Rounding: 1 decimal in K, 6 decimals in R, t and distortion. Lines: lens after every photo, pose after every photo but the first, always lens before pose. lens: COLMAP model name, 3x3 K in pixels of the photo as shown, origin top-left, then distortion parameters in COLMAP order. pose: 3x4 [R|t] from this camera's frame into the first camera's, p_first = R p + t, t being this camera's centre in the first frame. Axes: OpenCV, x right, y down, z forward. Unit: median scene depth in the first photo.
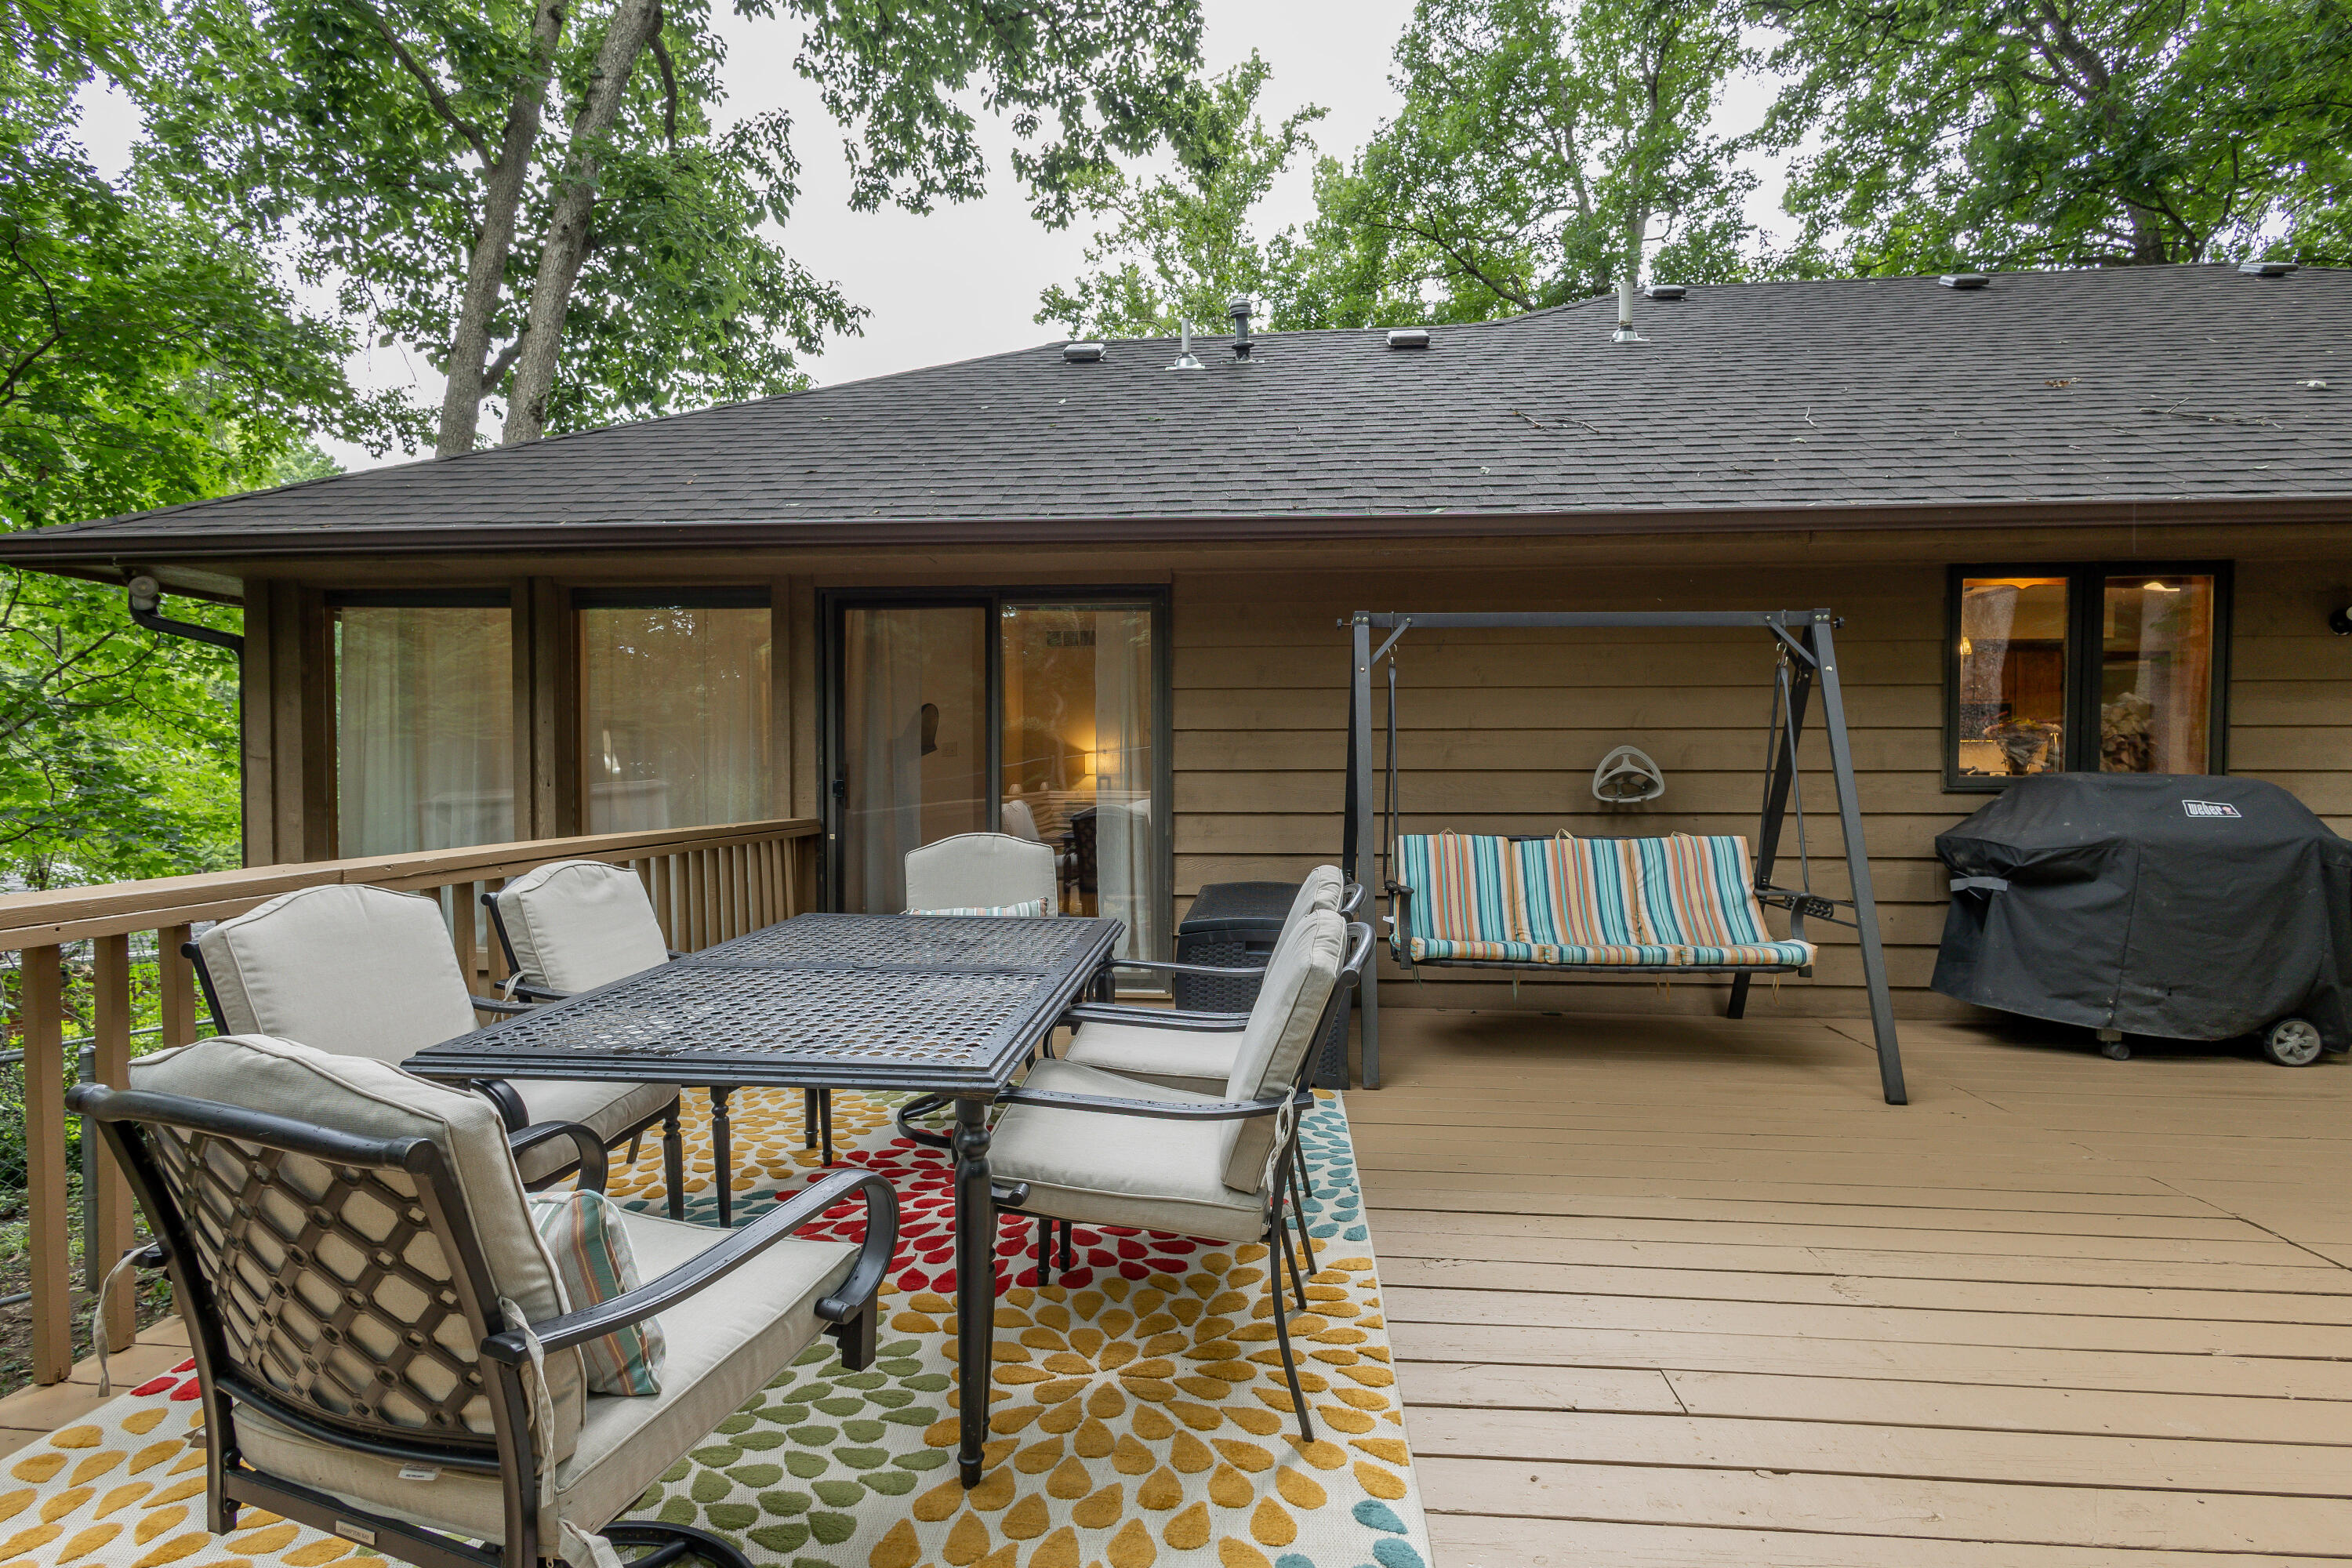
lens RADIAL K [[1135.7, 0, 1223.5], [0, 1135.7, 778.5], [0, 0, 1]] dist [0.003780, 0.001260]
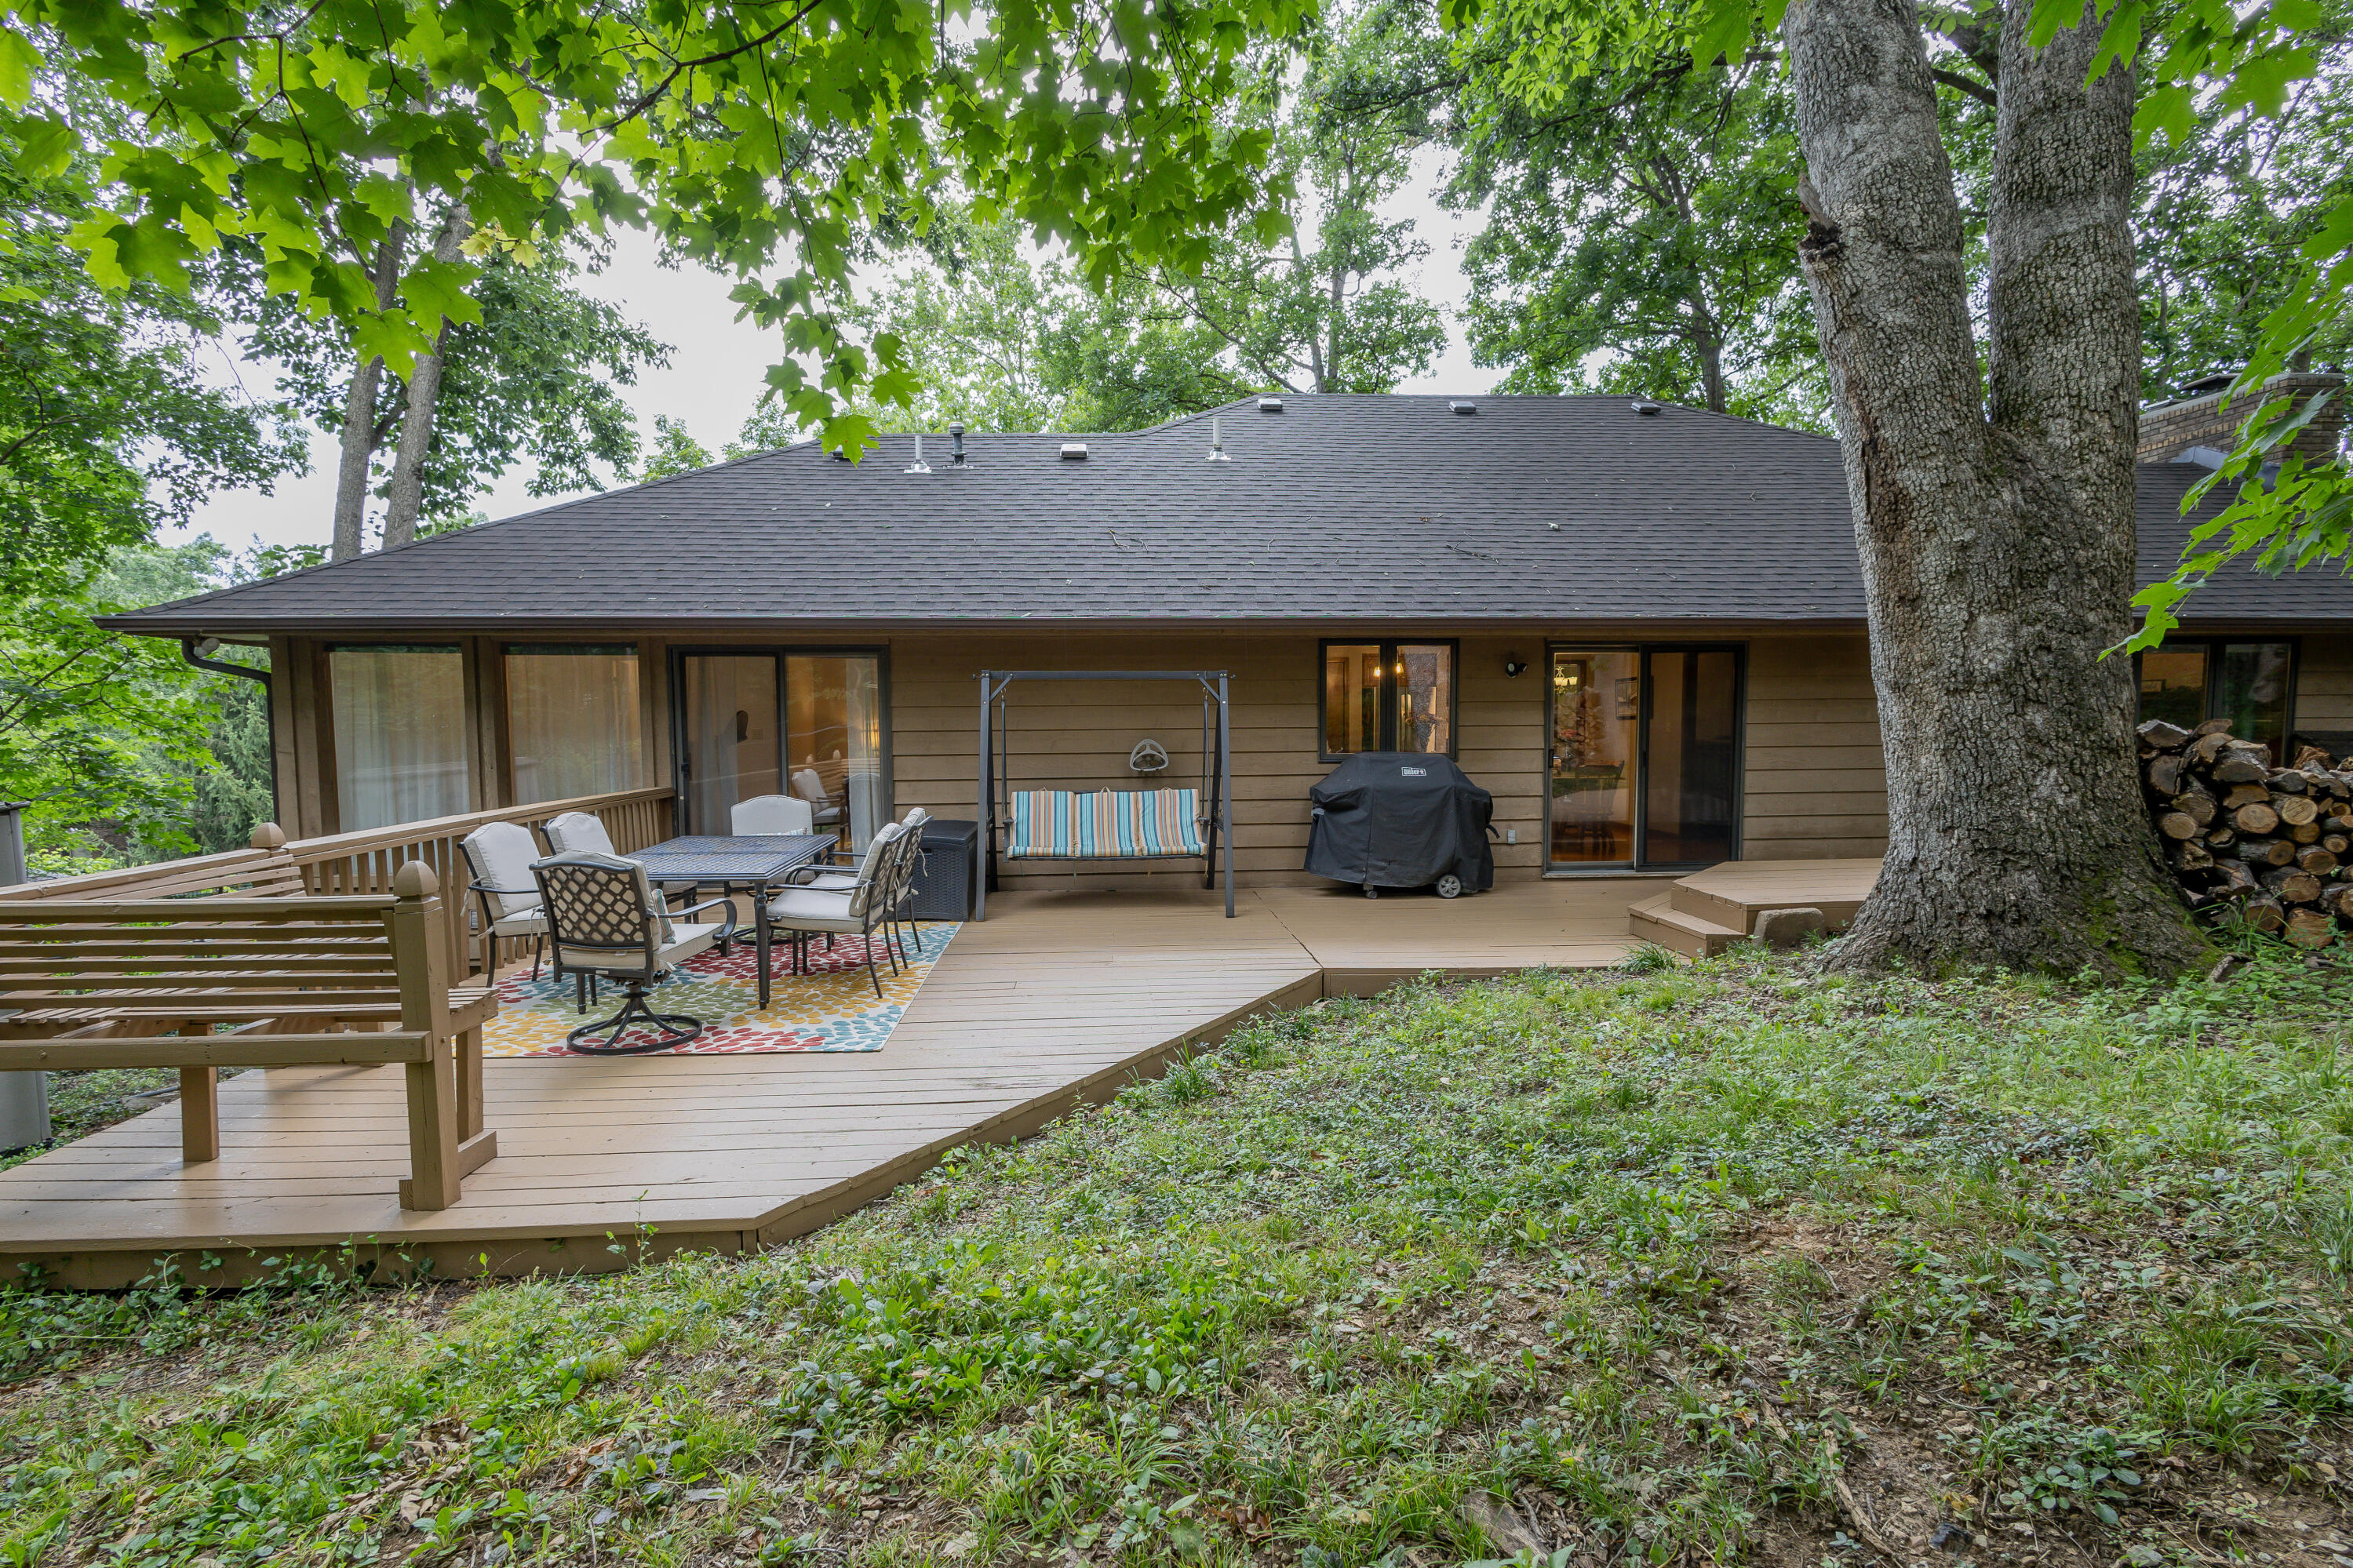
lens RADIAL K [[1087.0, 0, 1176.5], [0, 1087.0, 784.0], [0, 0, 1]] dist [0.003268, 0.000327]
pose [[0.992139, -0.016397, 0.124061, 0.166212], [0.010267, 0.998702, 0.049884, -0.038975], [-0.124717, -0.048218, 0.991020, -0.633060]]
